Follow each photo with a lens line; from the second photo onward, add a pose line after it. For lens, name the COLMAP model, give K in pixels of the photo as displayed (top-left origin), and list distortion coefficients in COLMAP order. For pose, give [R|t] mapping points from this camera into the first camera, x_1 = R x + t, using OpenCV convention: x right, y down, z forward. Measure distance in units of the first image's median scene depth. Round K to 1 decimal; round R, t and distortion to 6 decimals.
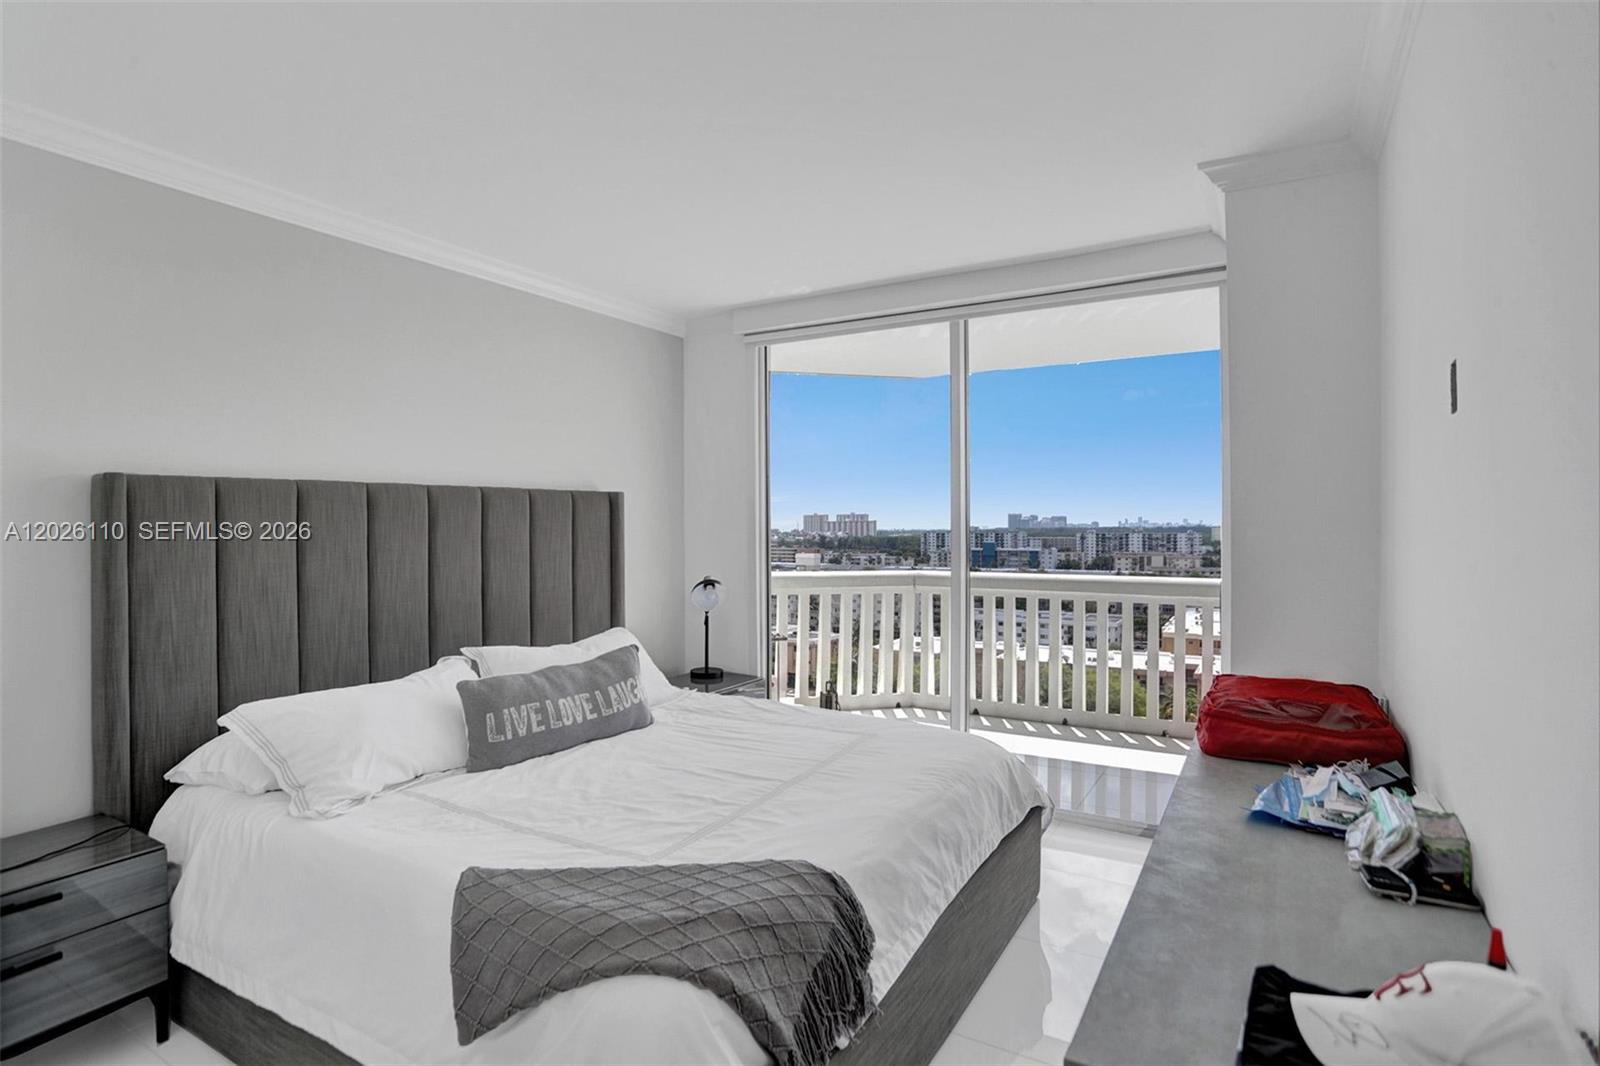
lens RADIAL K [[807.2, 0, 786.6], [0, 807.2, 523.4], [0, 0, 1]] dist [-0.070967, 0.036136]
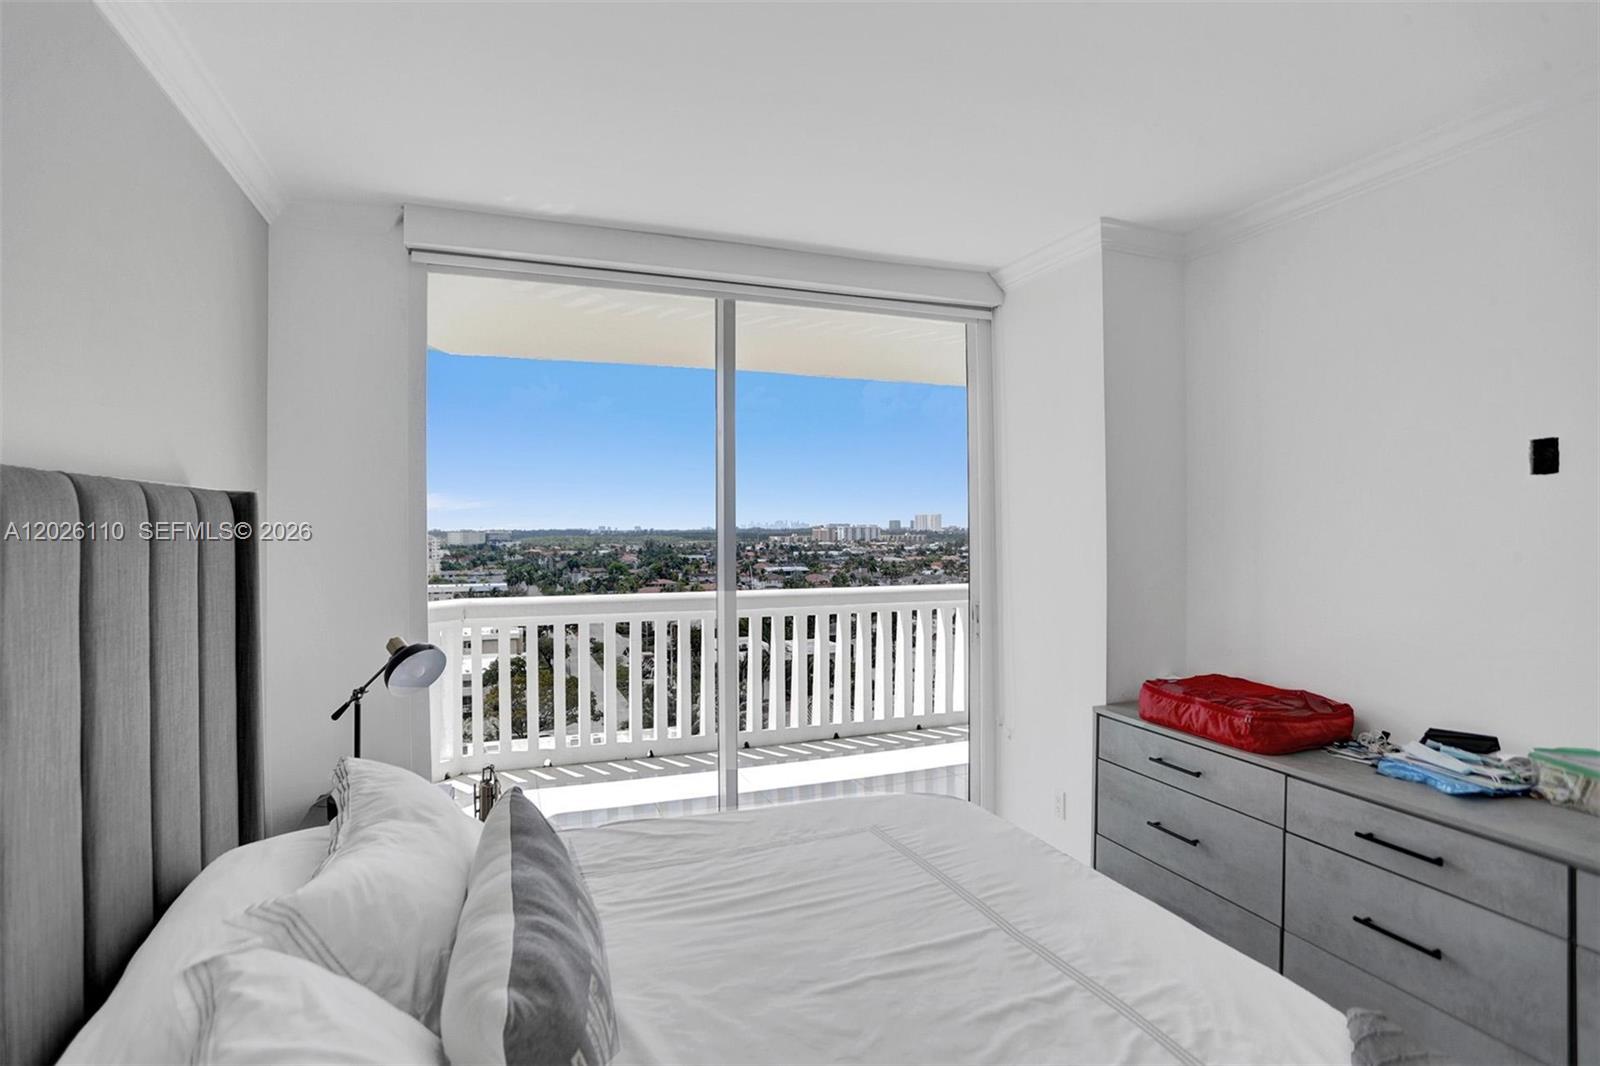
lens RADIAL K [[807.2, 0, 786.6], [0, 807.2, 523.4], [0, 0, 1]] dist [-0.070967, 0.036136]
pose [[0.622617, 0.001958, 0.782524, -0.543857], [0.002743, 0.999985, -0.004684, -0.024180], [-0.782522, 0.005063, 0.622602, 0.588648]]
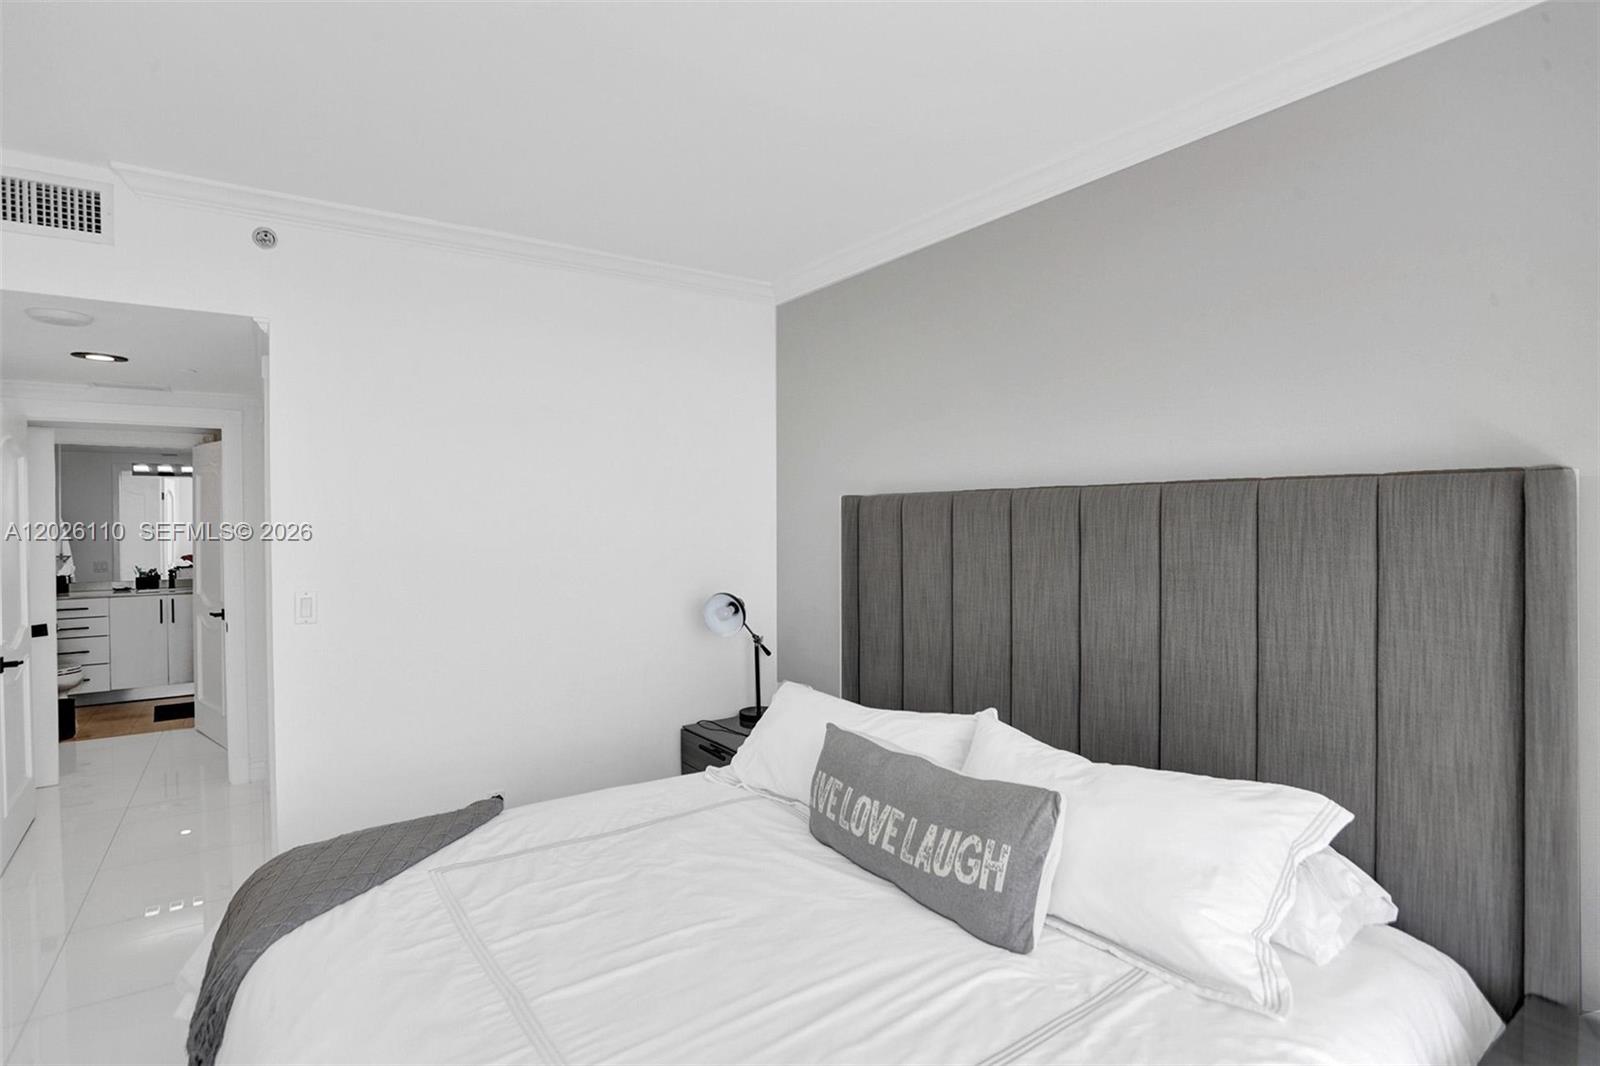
lens RADIAL K [[816.5, 0, 782.7], [0, 816.5, 503.0], [0, 0, 1]] dist [-0.068807, 0.038721]
pose [[-0.407422, -0.006091, -0.913220, 0.381953], [0.006137, 0.999937, -0.009407, -0.031734], [0.913219, -0.009437, -0.407359, 1.166320]]
